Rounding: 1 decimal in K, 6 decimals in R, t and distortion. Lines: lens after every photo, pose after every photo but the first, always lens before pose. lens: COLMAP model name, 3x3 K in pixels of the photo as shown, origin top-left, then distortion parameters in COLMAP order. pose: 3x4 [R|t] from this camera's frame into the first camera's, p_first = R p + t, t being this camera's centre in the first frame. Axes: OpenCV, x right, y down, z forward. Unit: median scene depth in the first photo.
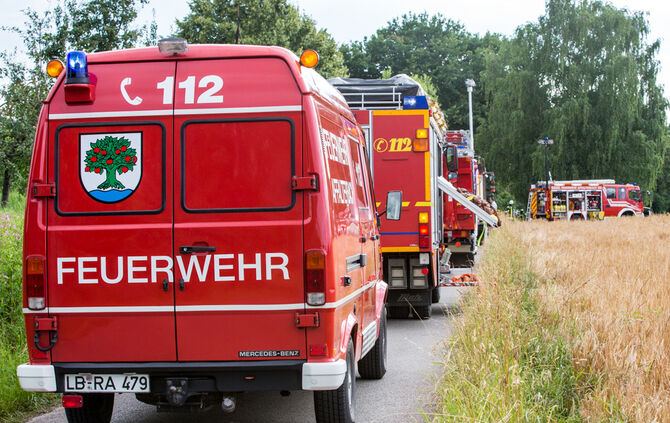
lens RADIAL K [[1396.0, 0, 335.1], [0, 1396.0, 210.9], [0, 0, 1]] dist [-0.002070, 0.000000]
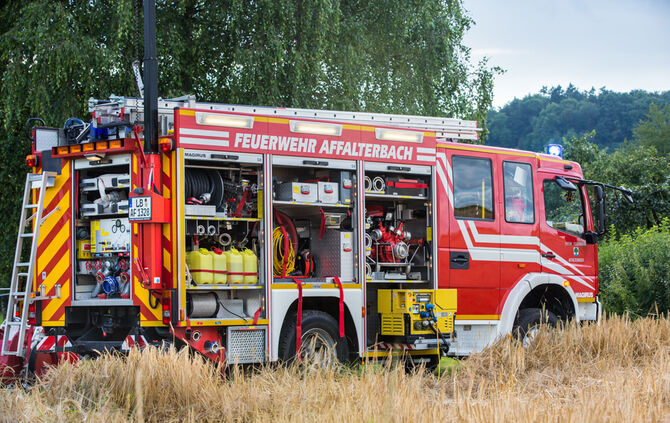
lens RADIAL K [[1797.0, 0, 335.0], [0, 1797.0, 211.3], [0, 0, 1]] dist [-0.069843, 0.000000]
pose [[0.930435, 0.021979, 0.365797, 0.096265], [-0.003089, 0.998635, -0.052146, 0.002554], [-0.366444, 0.047389, 0.929233, 0.797659]]
